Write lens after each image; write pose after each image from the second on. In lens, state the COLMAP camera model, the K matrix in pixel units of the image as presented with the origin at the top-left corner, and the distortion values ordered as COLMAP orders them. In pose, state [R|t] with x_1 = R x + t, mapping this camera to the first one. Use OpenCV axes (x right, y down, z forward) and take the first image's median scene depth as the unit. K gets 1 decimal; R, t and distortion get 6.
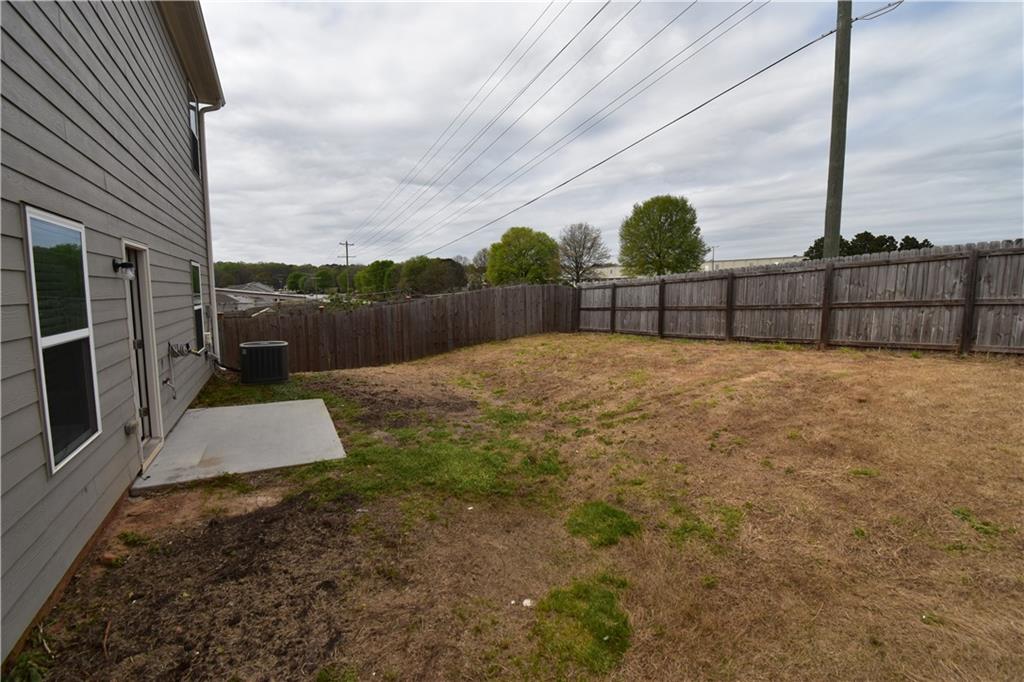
lens RADIAL K [[448.7, 0, 520.4], [0, 448.7, 335.0], [0, 0, 1]] dist [0.017407, -0.025168]
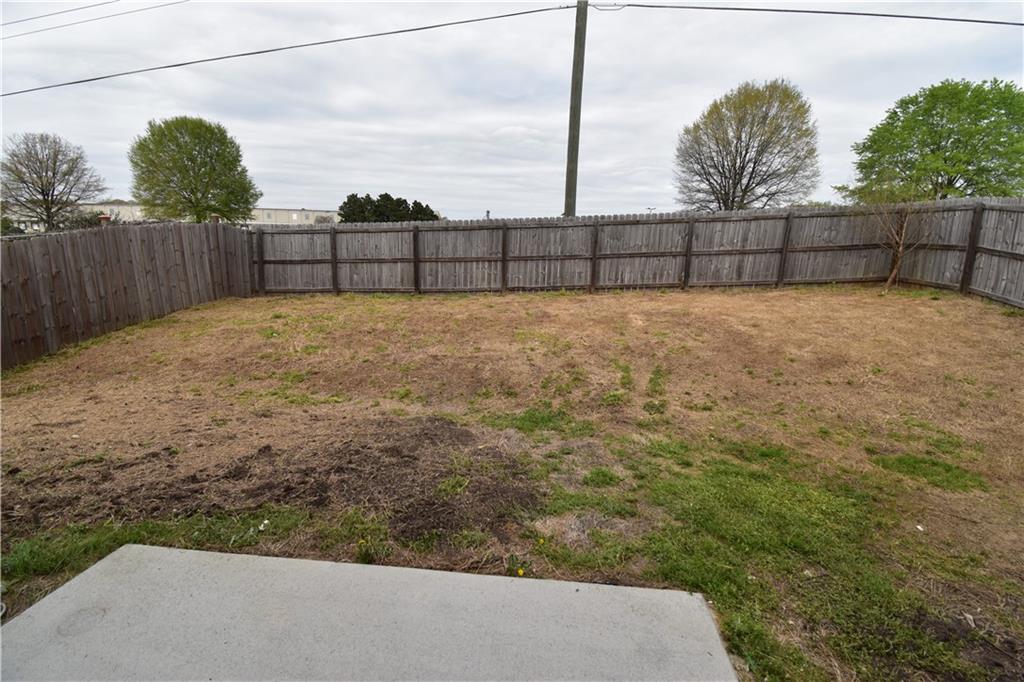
lens RADIAL K [[448.7, 0, 520.4], [0, 448.7, 335.0], [0, 0, 1]] dist [0.017407, -0.025168]
pose [[0.546859, -0.144843, 0.824600, -0.286230], [0.058672, 0.989130, 0.134833, -0.019108], [-0.835166, -0.025354, 0.549413, 0.319143]]
